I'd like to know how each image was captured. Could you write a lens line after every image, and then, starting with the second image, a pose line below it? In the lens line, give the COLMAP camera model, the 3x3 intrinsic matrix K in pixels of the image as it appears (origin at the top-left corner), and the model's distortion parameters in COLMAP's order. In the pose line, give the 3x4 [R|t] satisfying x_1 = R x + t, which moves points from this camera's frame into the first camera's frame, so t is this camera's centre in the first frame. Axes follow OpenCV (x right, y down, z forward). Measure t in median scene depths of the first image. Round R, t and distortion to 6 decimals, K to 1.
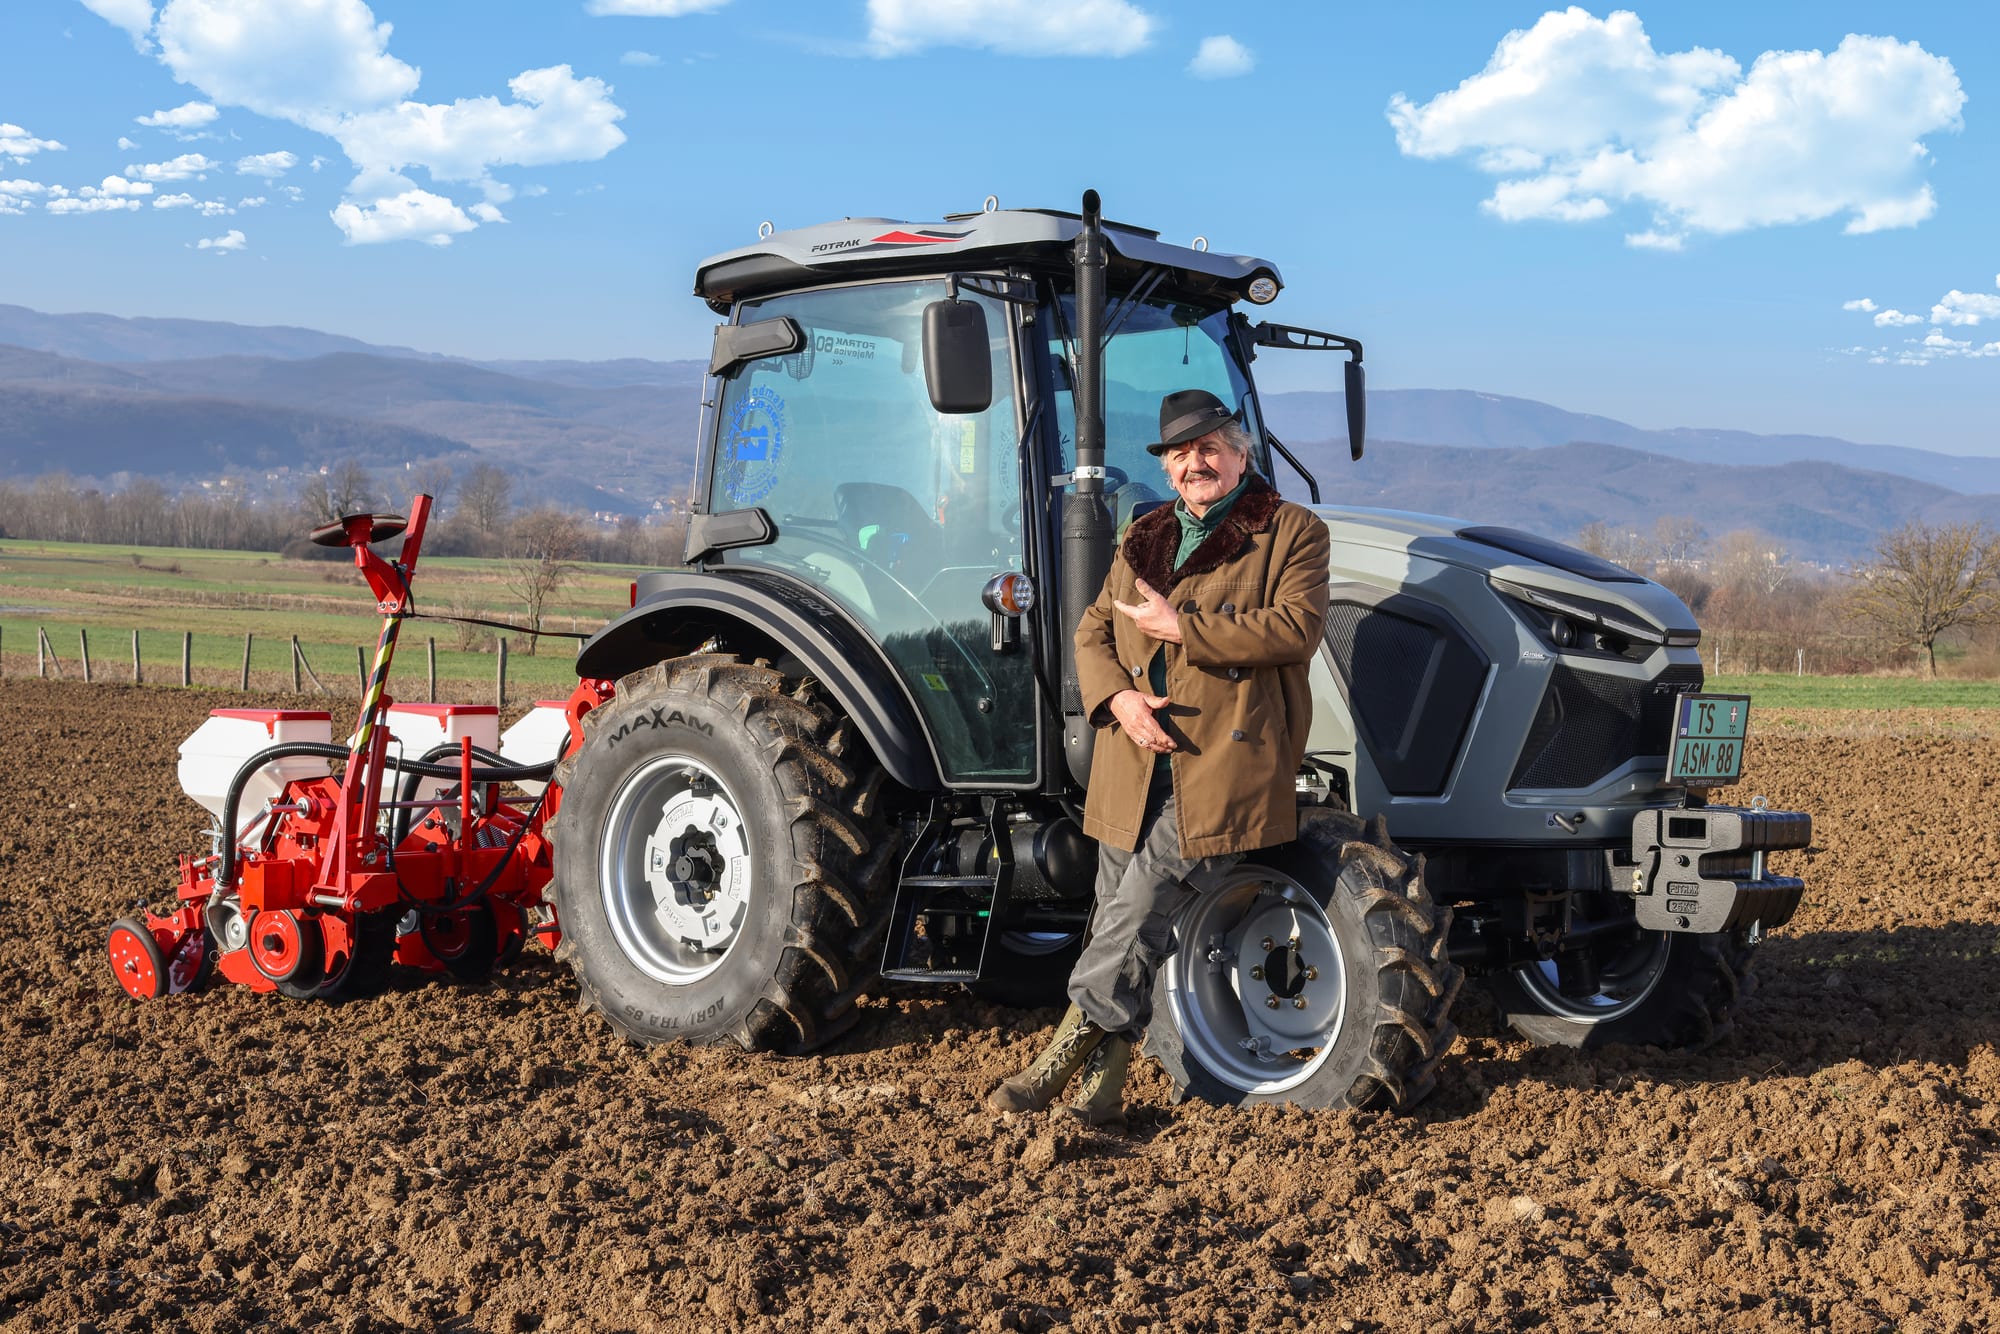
lens RADIAL K [[2874.3, 0, 1000.0], [0, 2874.3, 667.0], [0, 0, 1]] dist [-0.014524, -0.383234]
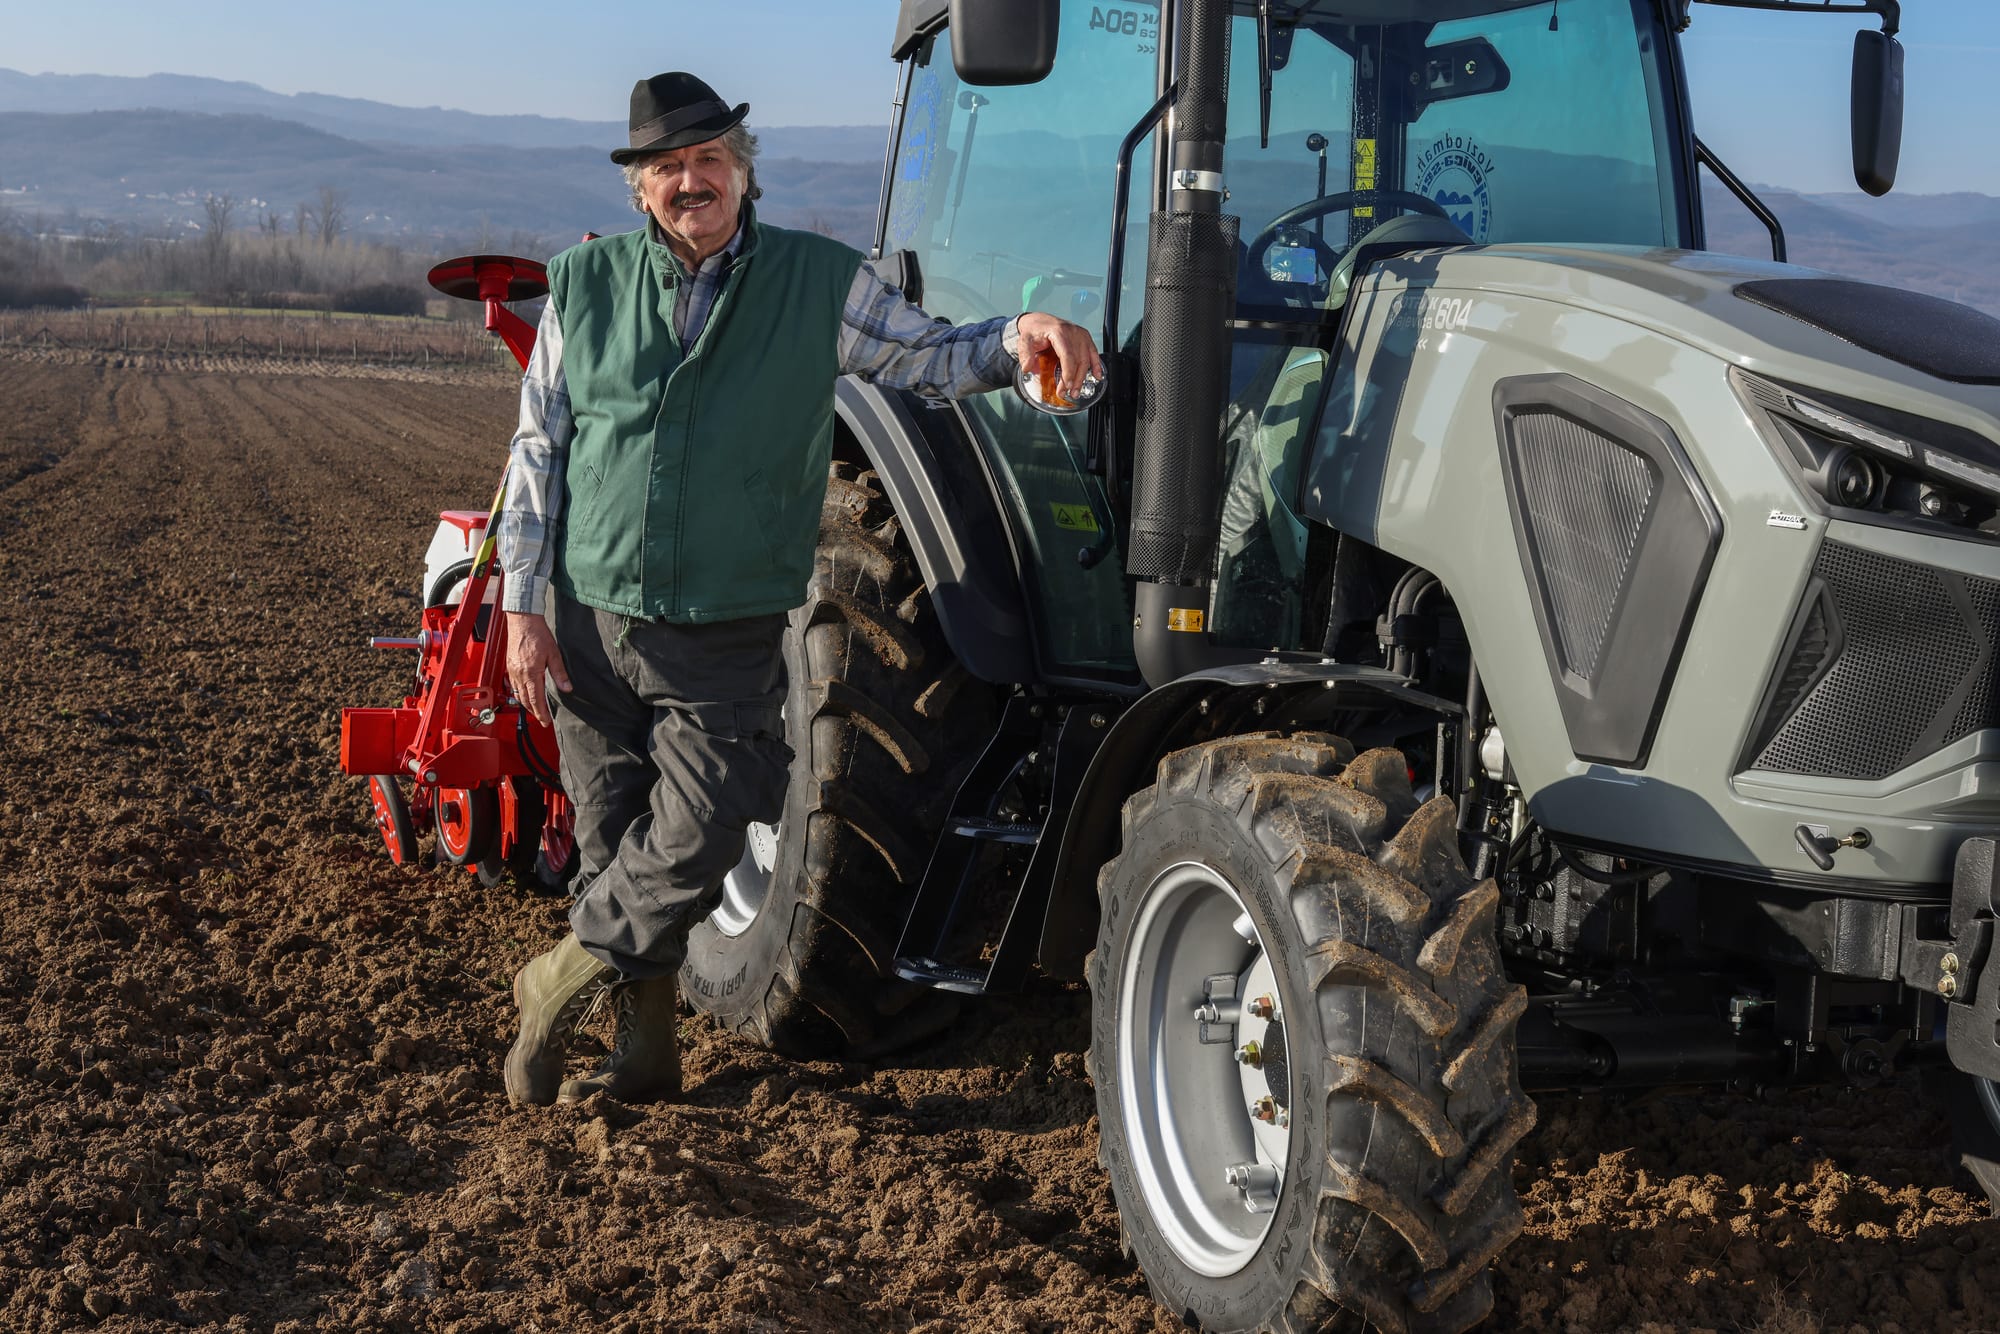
lens RADIAL K [[2874.3, 0, 1000.0], [0, 2874.3, 667.0], [0, 0, 1]] dist [-0.014524, -0.383234]
pose [[0.900458, 0.073994, -0.428604, 0.281660], [-0.048838, 0.996392, 0.069413, -0.006220], [0.432193, -0.041571, 0.900822, 0.473440]]
